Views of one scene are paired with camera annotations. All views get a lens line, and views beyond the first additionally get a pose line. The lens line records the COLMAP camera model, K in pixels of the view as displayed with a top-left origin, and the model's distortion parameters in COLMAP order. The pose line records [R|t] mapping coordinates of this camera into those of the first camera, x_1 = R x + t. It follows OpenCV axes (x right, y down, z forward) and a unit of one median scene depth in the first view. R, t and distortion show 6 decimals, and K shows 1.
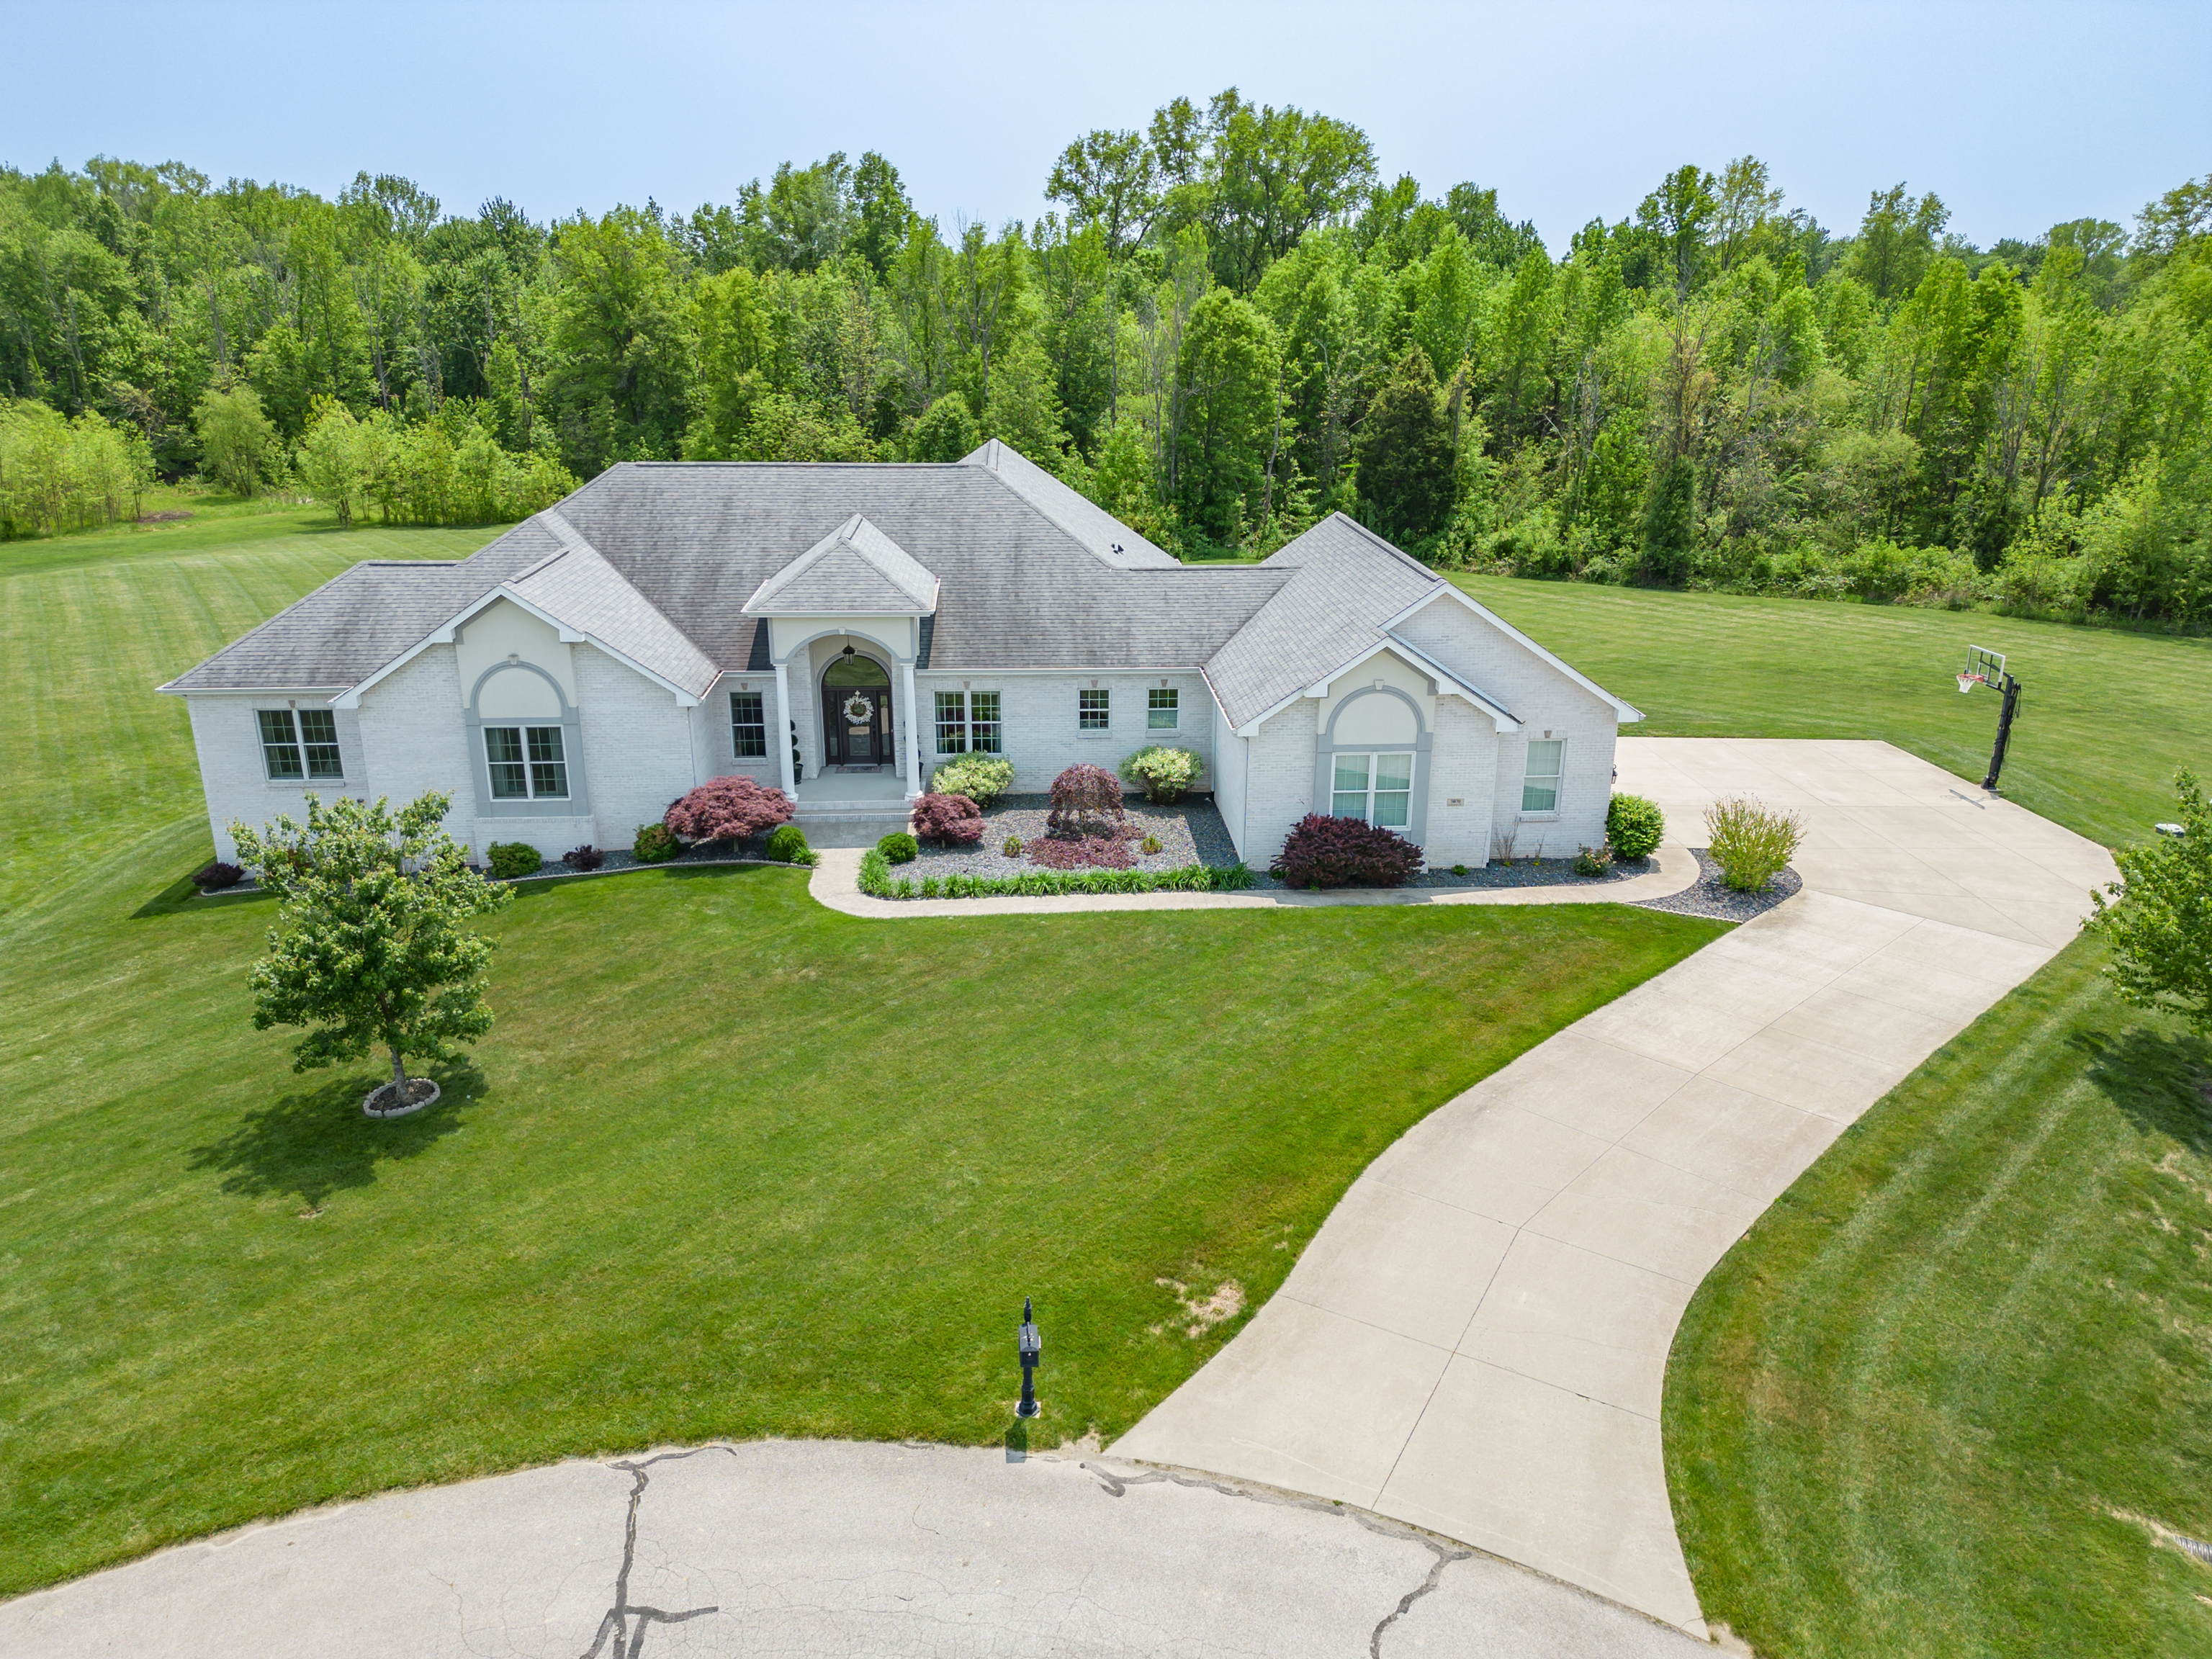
lens RADIAL K [[1529.1, 0, 1106.0], [0, 1529.1, 829.5], [0, 0, 1]] dist [0.053227, -0.036627]
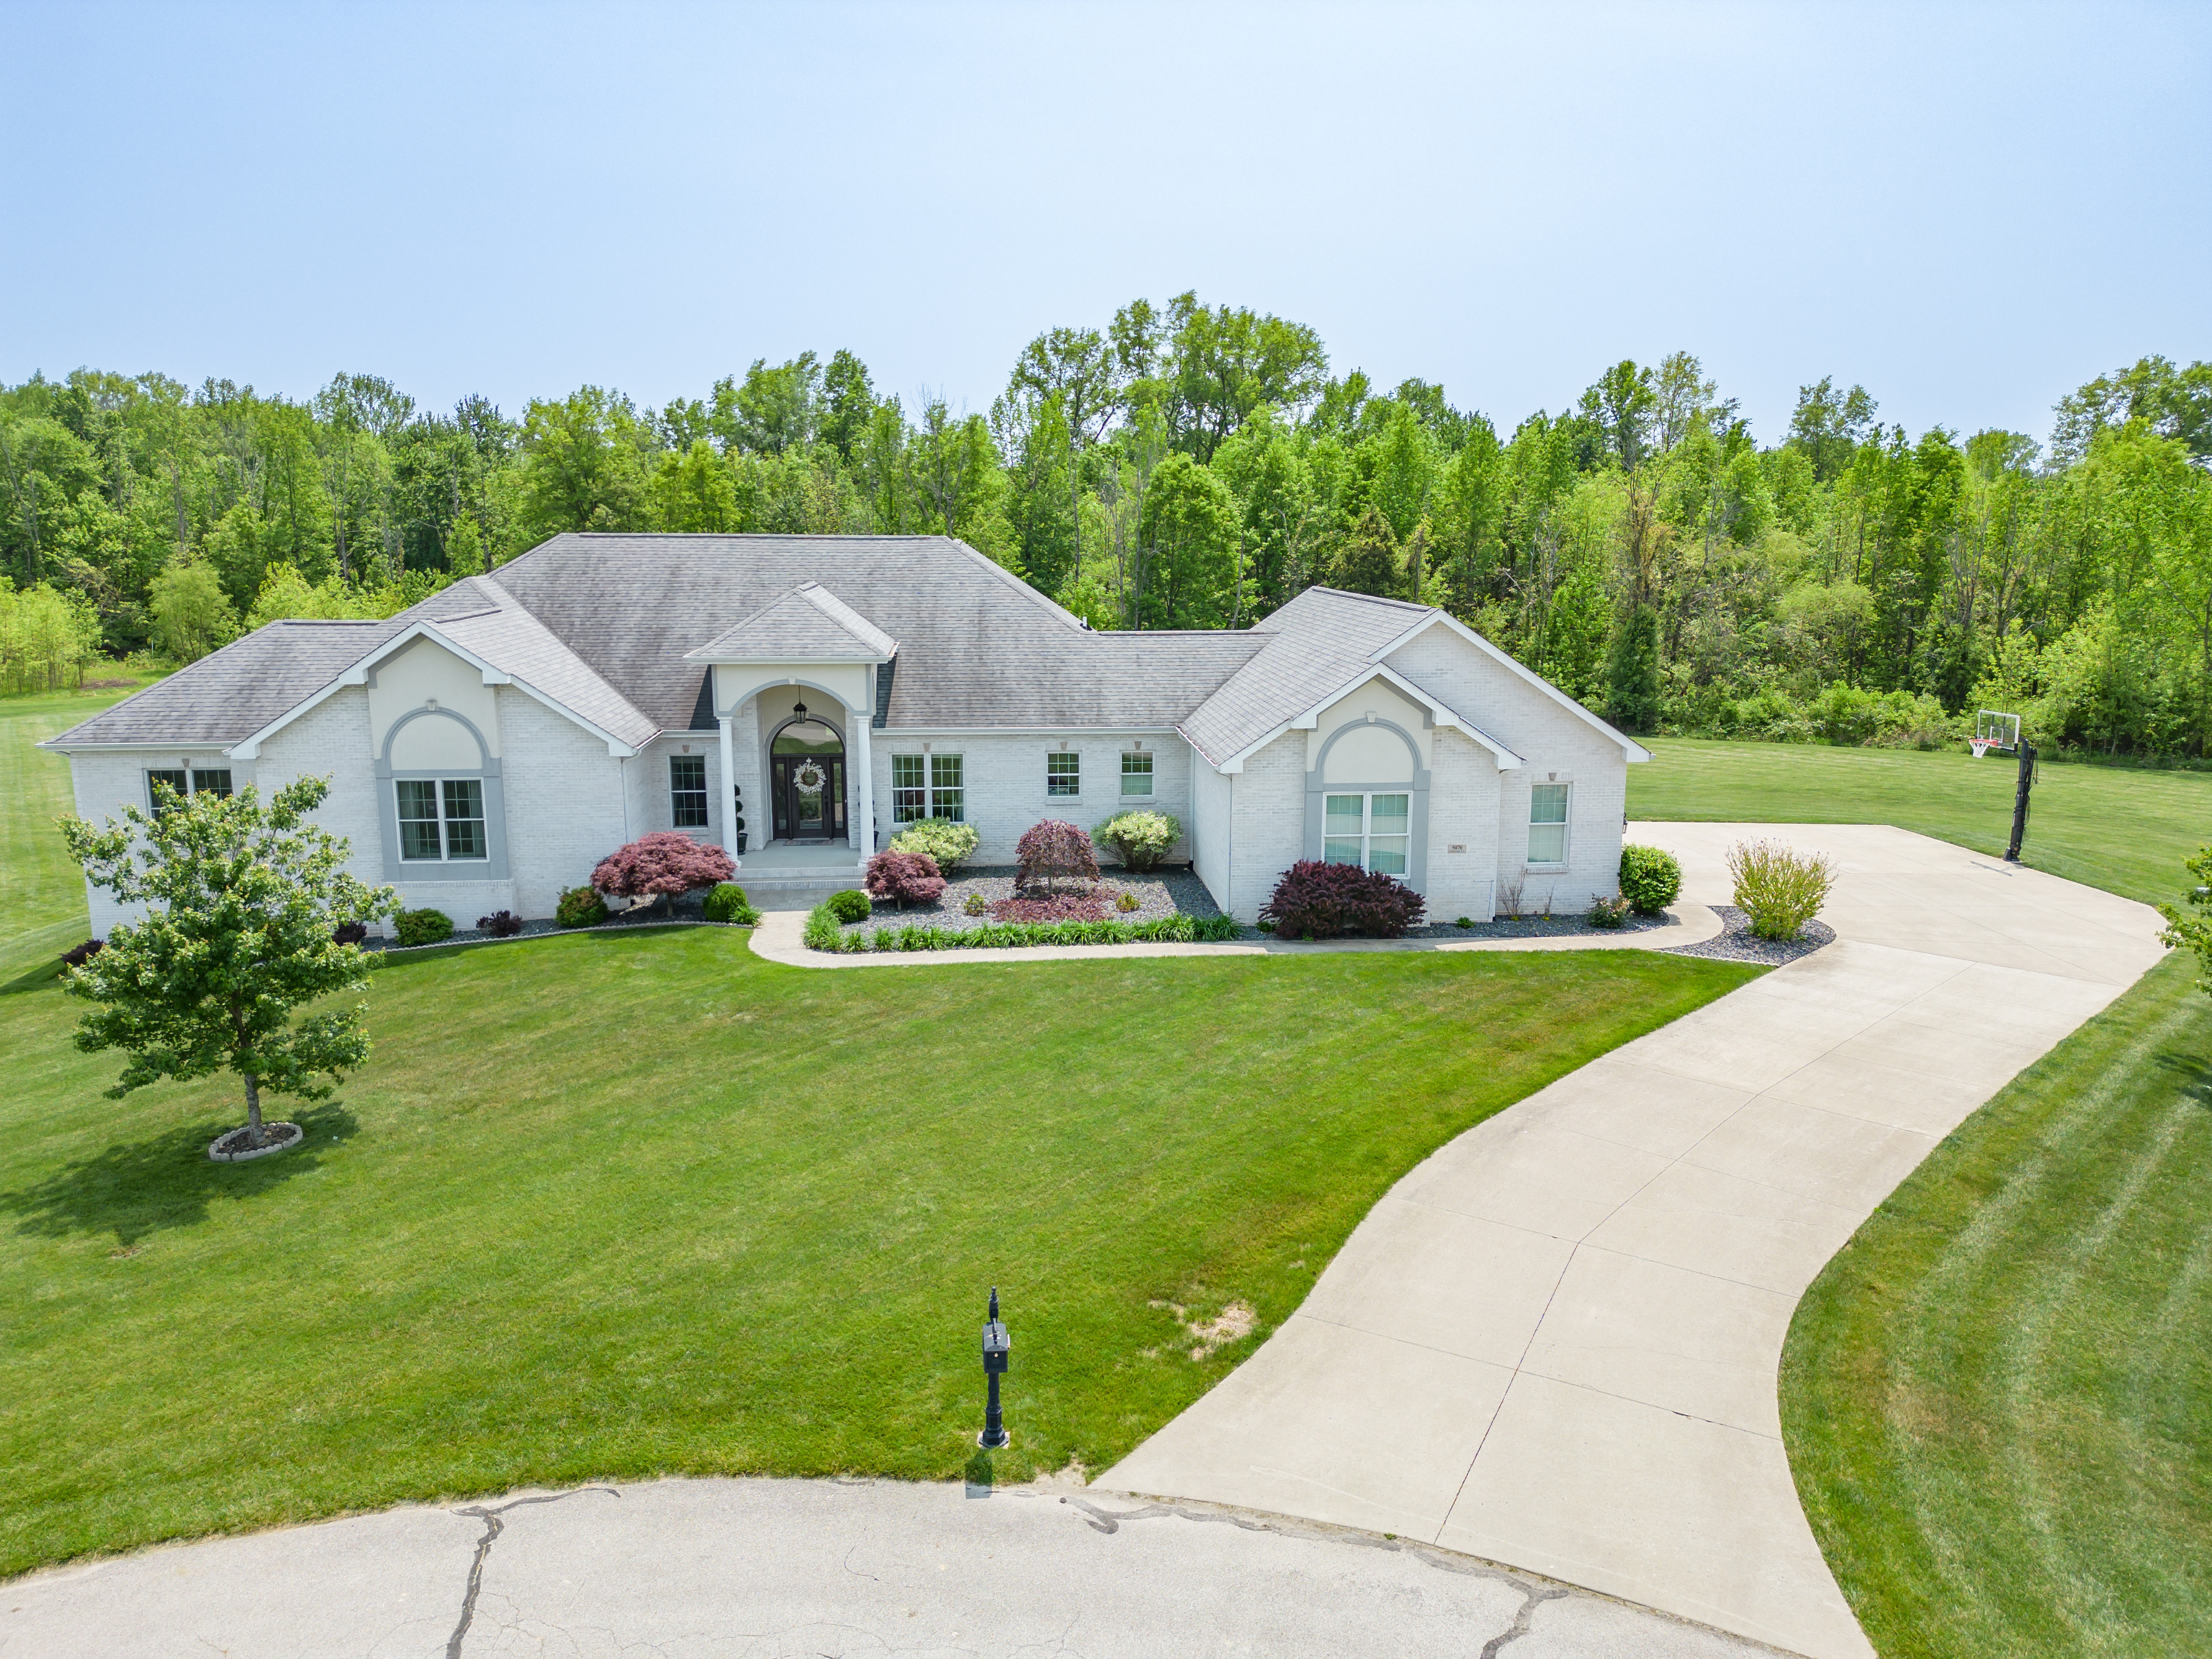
lens RADIAL K [[1529.1, 0, 1106.0], [0, 1529.1, 829.5], [0, 0, 1]] dist [0.053227, -0.036627]
pose [[0.999670, -0.005133, 0.025162, -0.006153], [0.008540, 0.990501, -0.137242, 0.096724], [-0.024219, 0.137411, 0.990218, 0.092120]]
